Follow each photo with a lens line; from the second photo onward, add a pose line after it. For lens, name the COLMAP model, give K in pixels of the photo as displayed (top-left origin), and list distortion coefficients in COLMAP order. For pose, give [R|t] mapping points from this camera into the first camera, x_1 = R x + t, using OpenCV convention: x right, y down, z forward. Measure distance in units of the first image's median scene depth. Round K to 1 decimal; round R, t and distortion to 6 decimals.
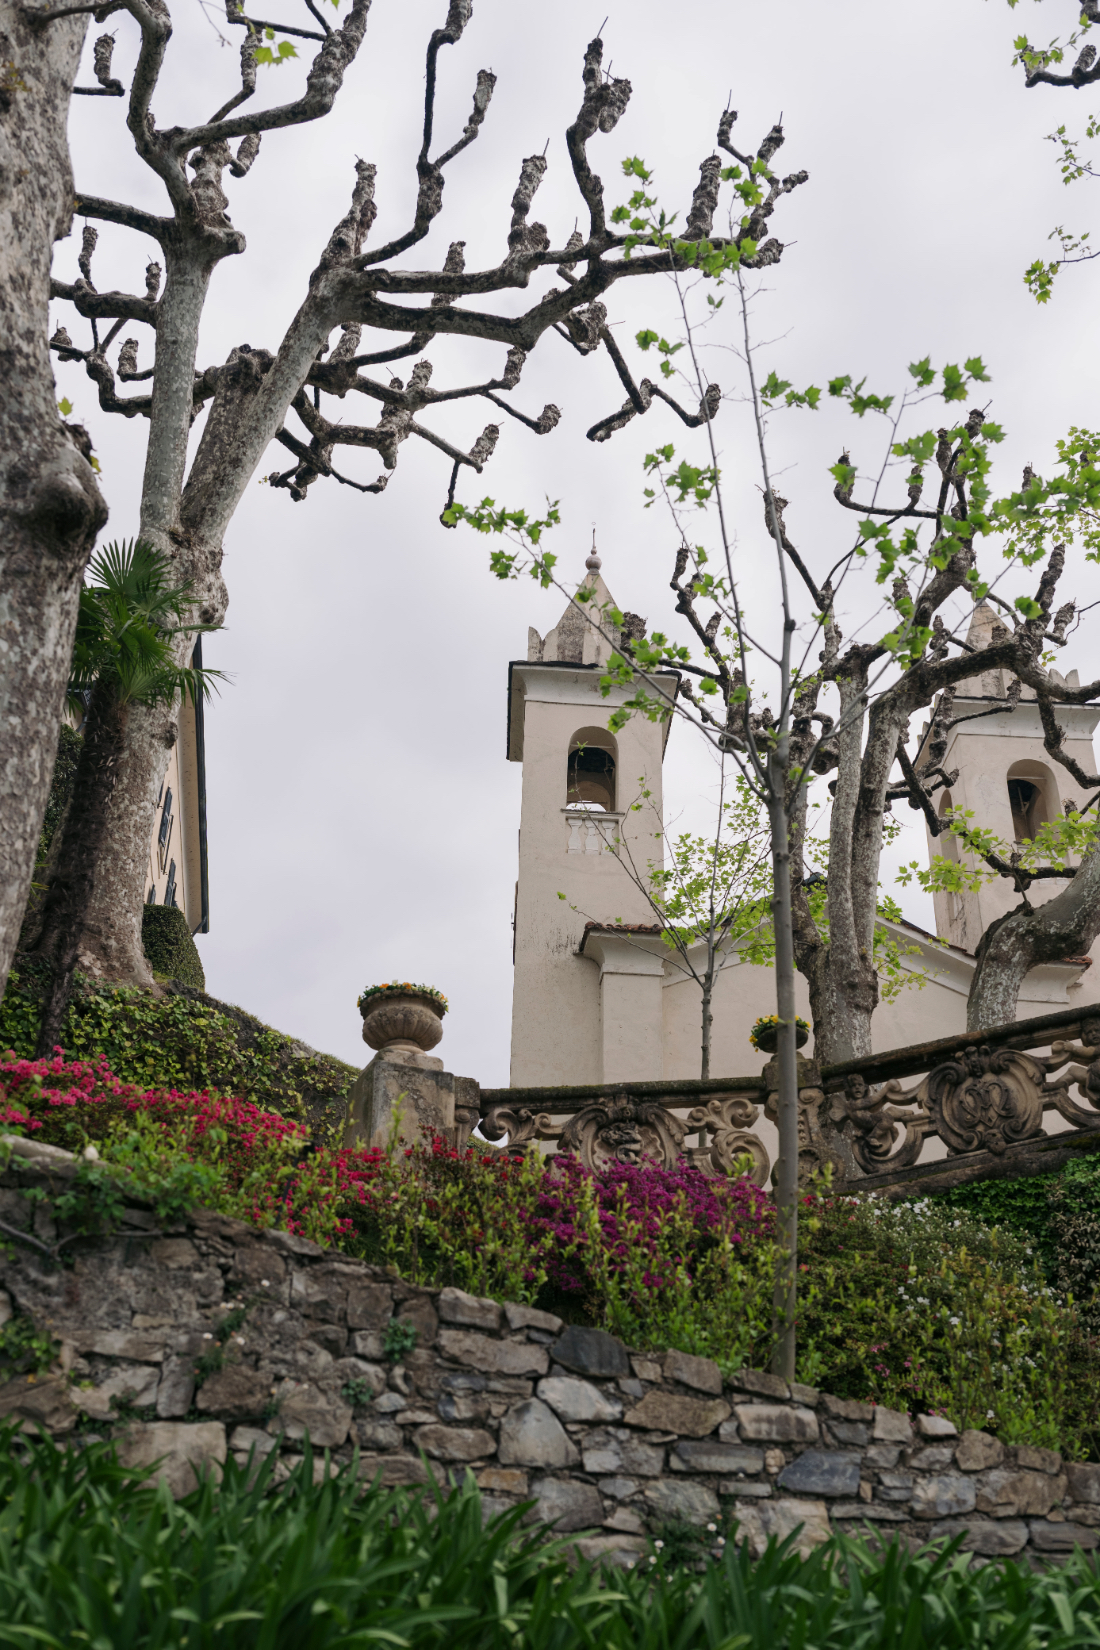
lens RADIAL K [[1649.2, 0, 550.0], [0, 1649.2, 825.0], [0, 0, 1]] dist [0.013108, 0.003301]
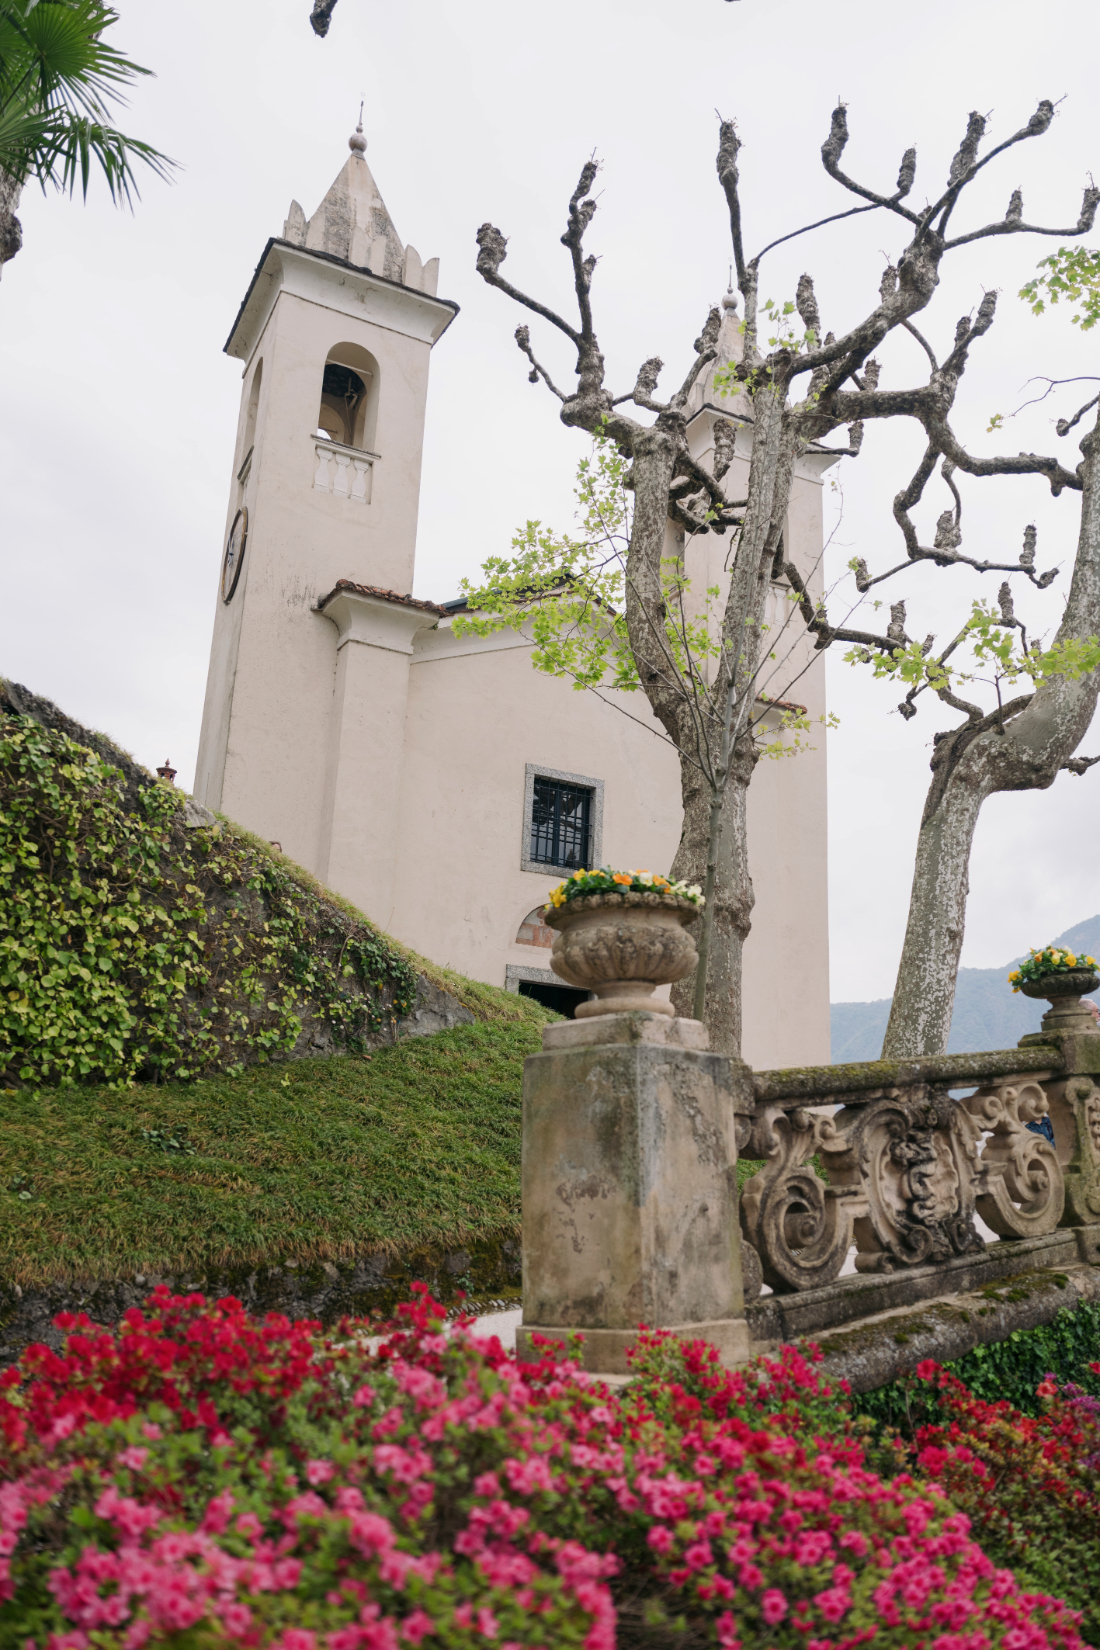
lens RADIAL K [[1349.1, 0, 550.0], [0, 1349.1, 825.0], [0, 0, 1]] dist [-0.012949, -0.003973]
pose [[0.913292, 0.124410, 0.387841, -0.203980], [-0.226469, 0.946556, 0.229660, -0.010137], [-0.338541, -0.297581, 0.892657, 0.431496]]
